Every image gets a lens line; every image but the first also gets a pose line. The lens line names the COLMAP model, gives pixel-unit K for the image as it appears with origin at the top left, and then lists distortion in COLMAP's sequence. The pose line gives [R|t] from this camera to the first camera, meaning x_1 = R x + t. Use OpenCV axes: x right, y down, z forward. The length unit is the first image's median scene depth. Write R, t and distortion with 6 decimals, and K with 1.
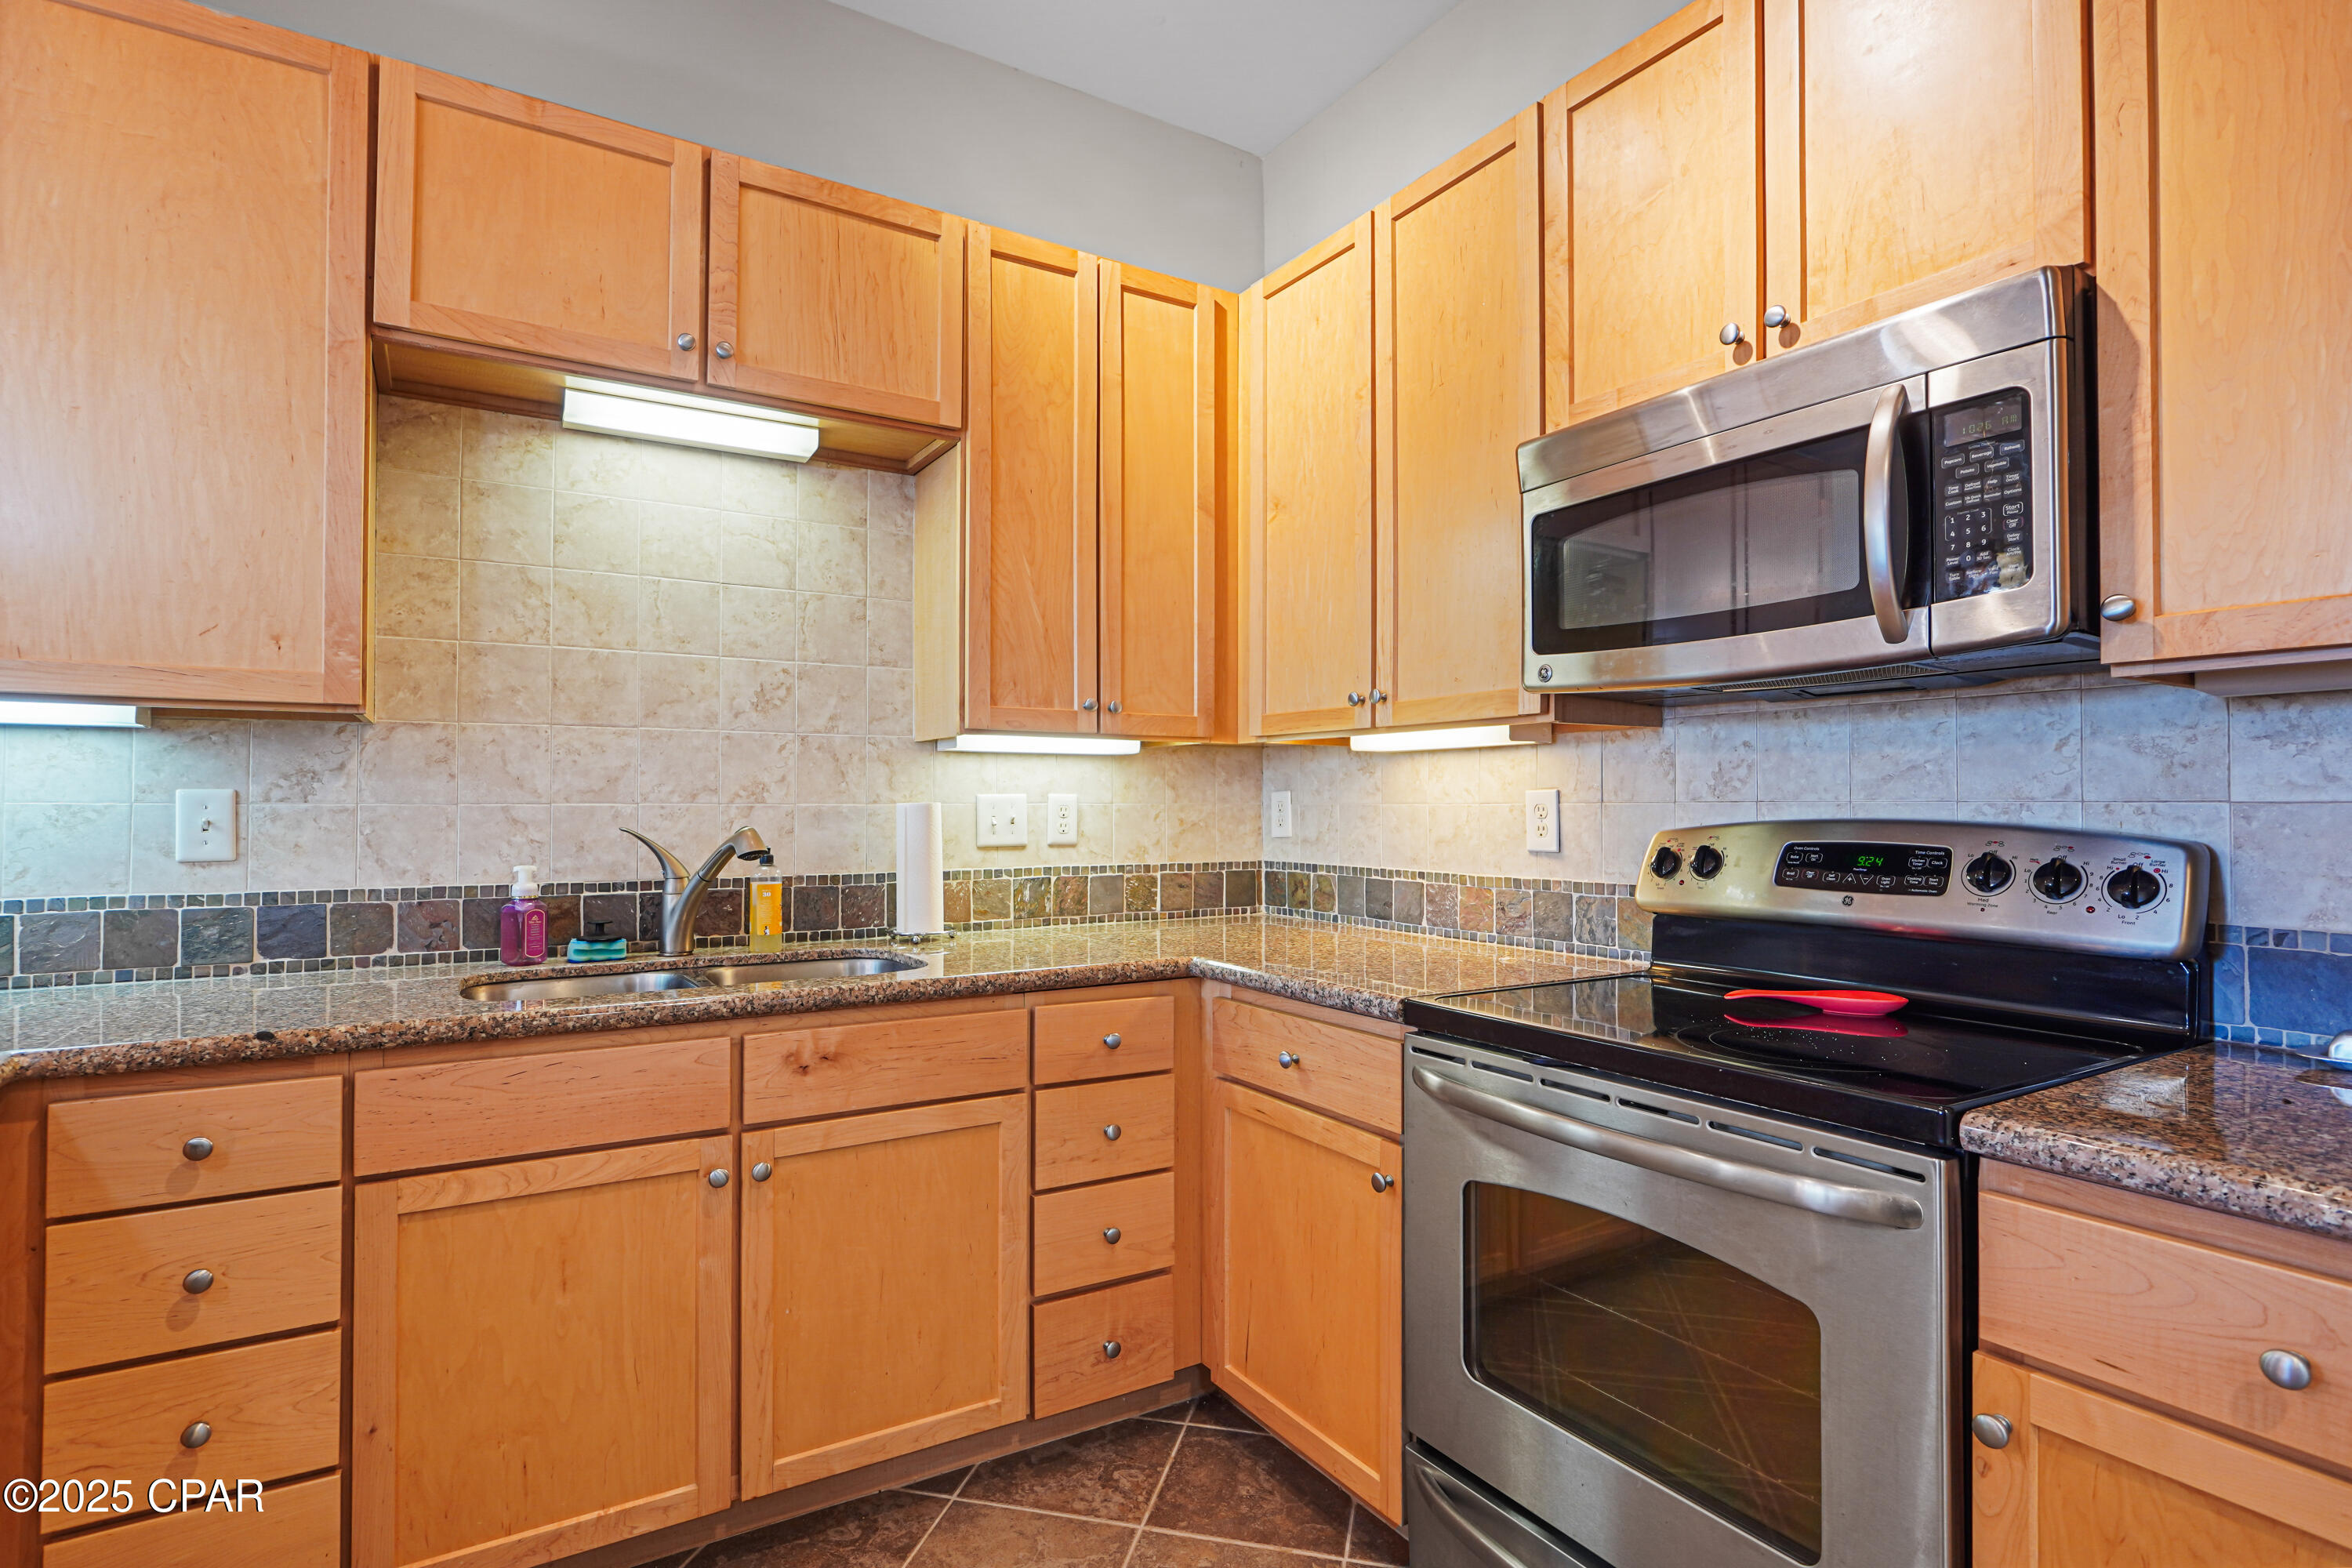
lens RADIAL K [[1149.9, 0, 1189.5], [0, 1149.9, 793.6], [0, 0, 1]] dist [-0.012465, 0.004779]
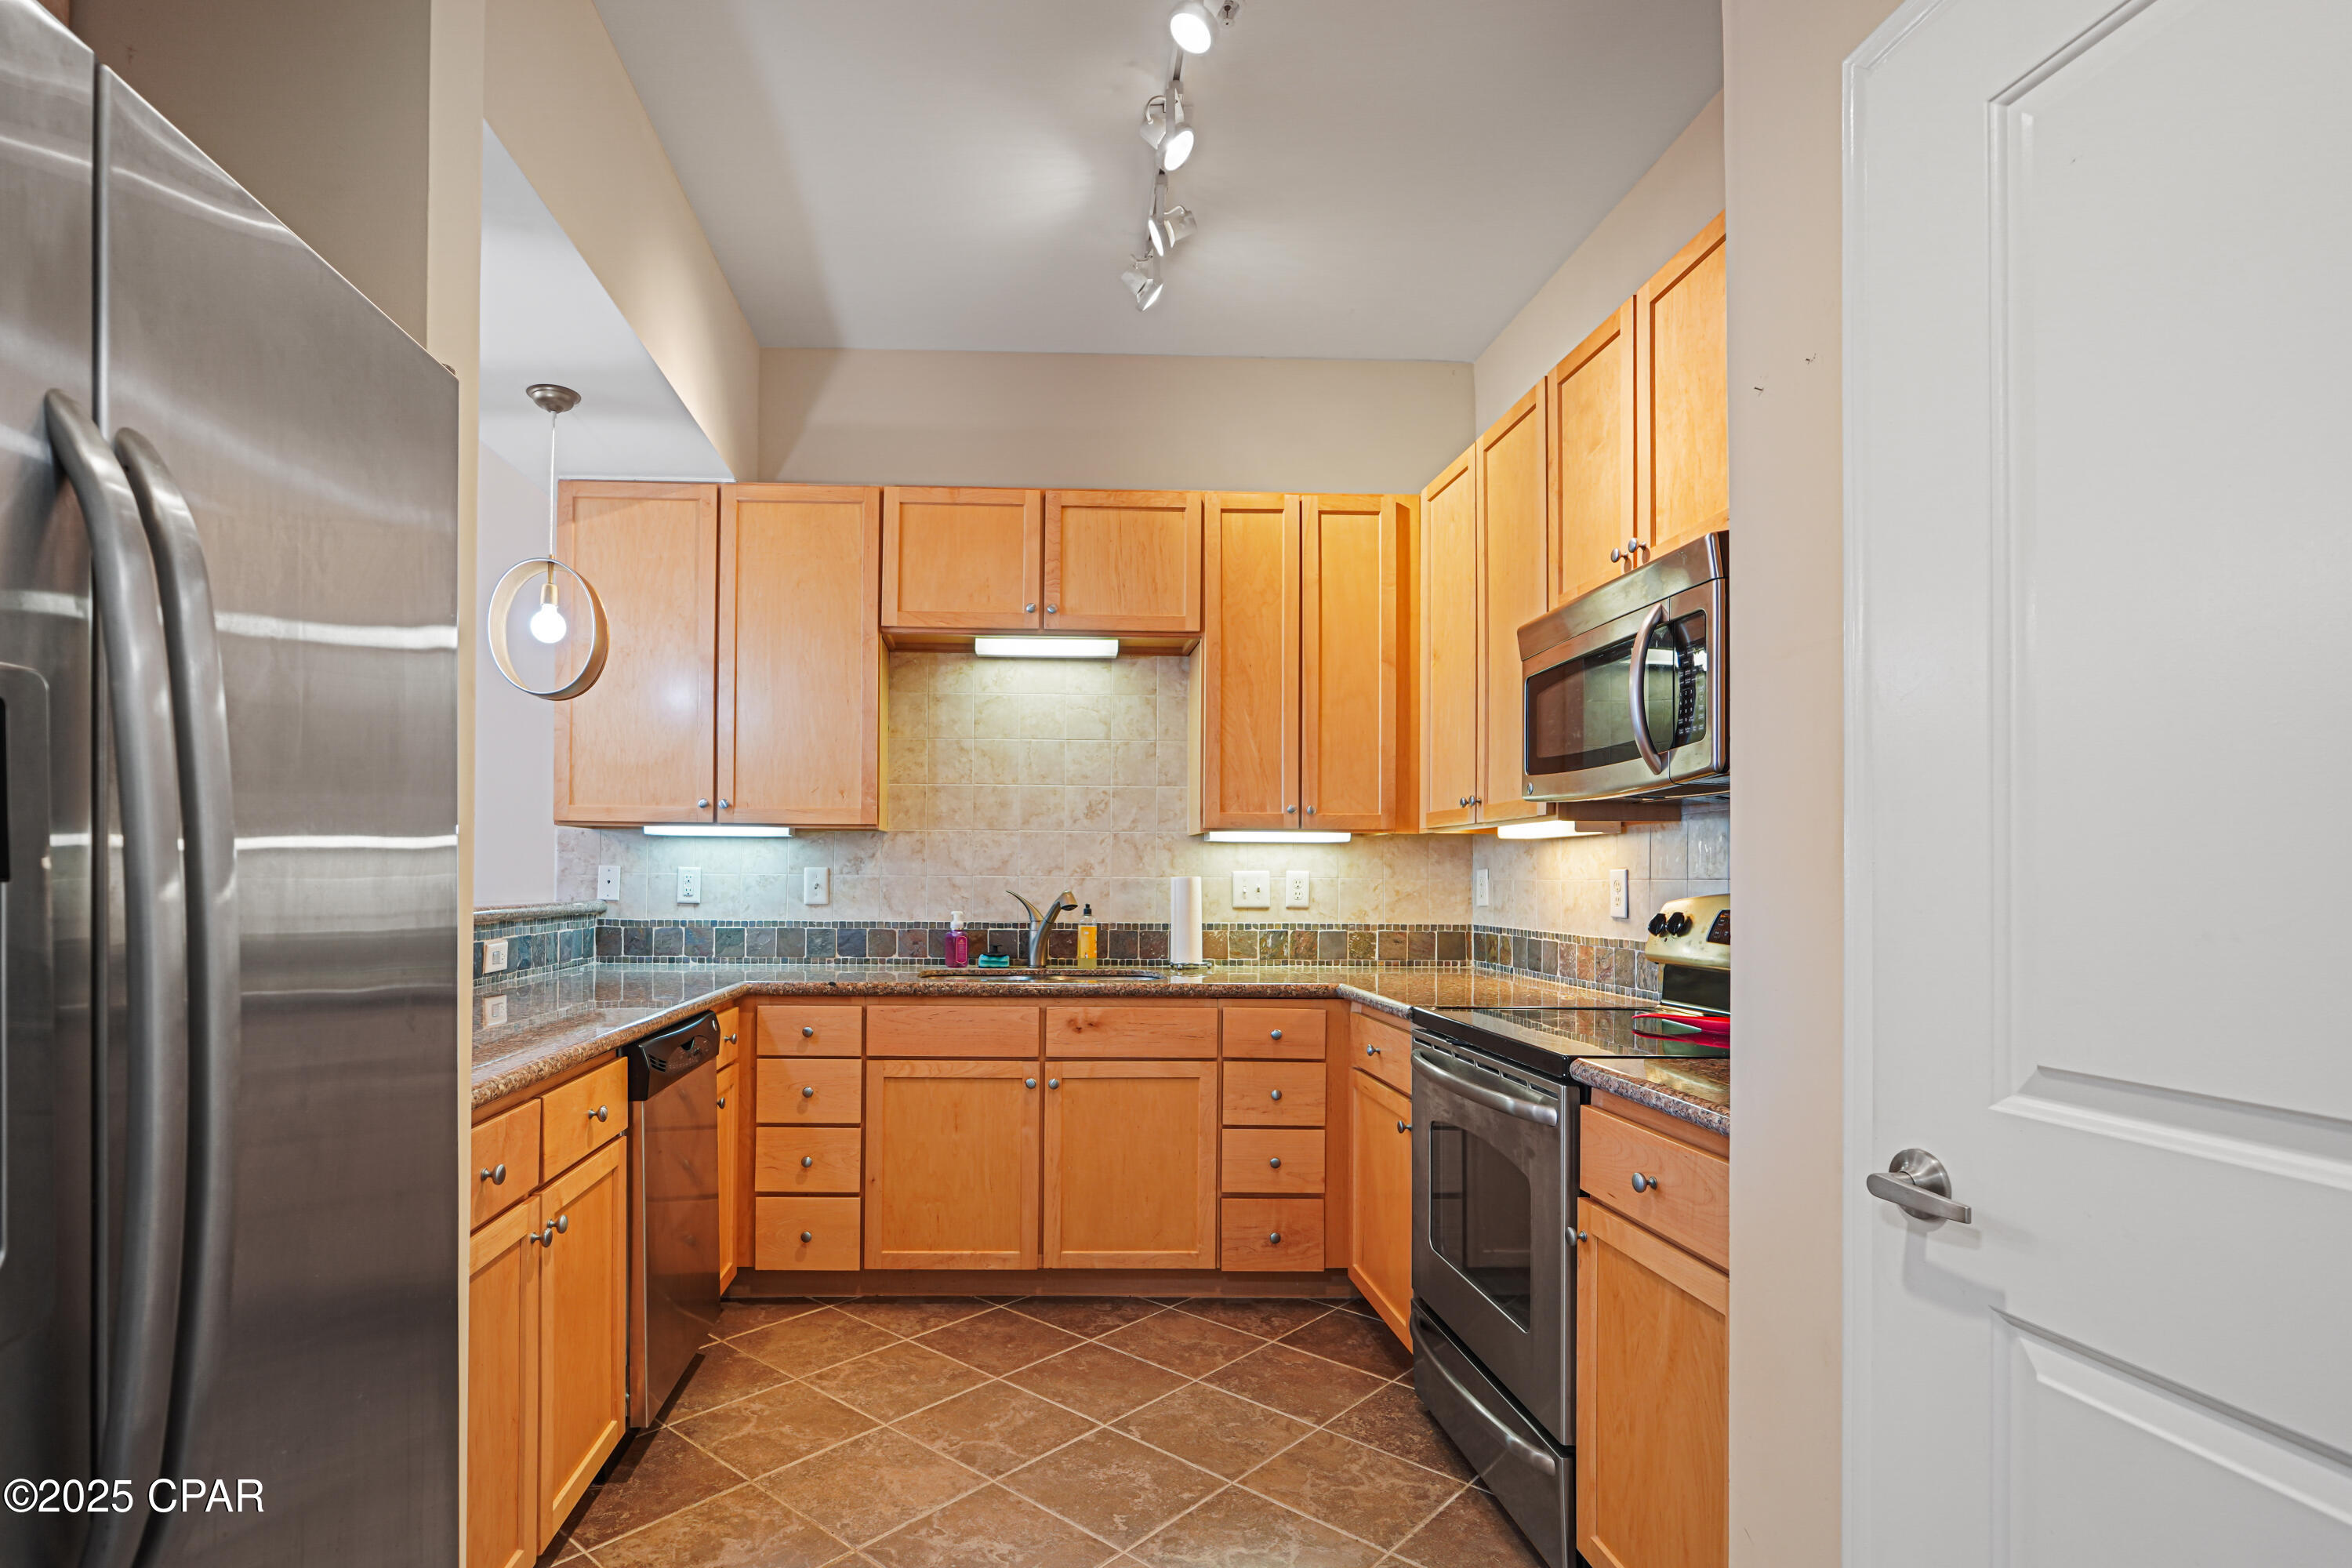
lens RADIAL K [[1149.9, 0, 1066.8], [0, 1149.9, 871.8], [0, 0, 1]] dist [-0.012465, 0.004779]
pose [[0.868636, 0.003459, -0.495439, 0.442541], [-0.002043, 0.999992, 0.003400, -0.003859], [0.495447, -0.001941, 0.868636, -0.451747]]
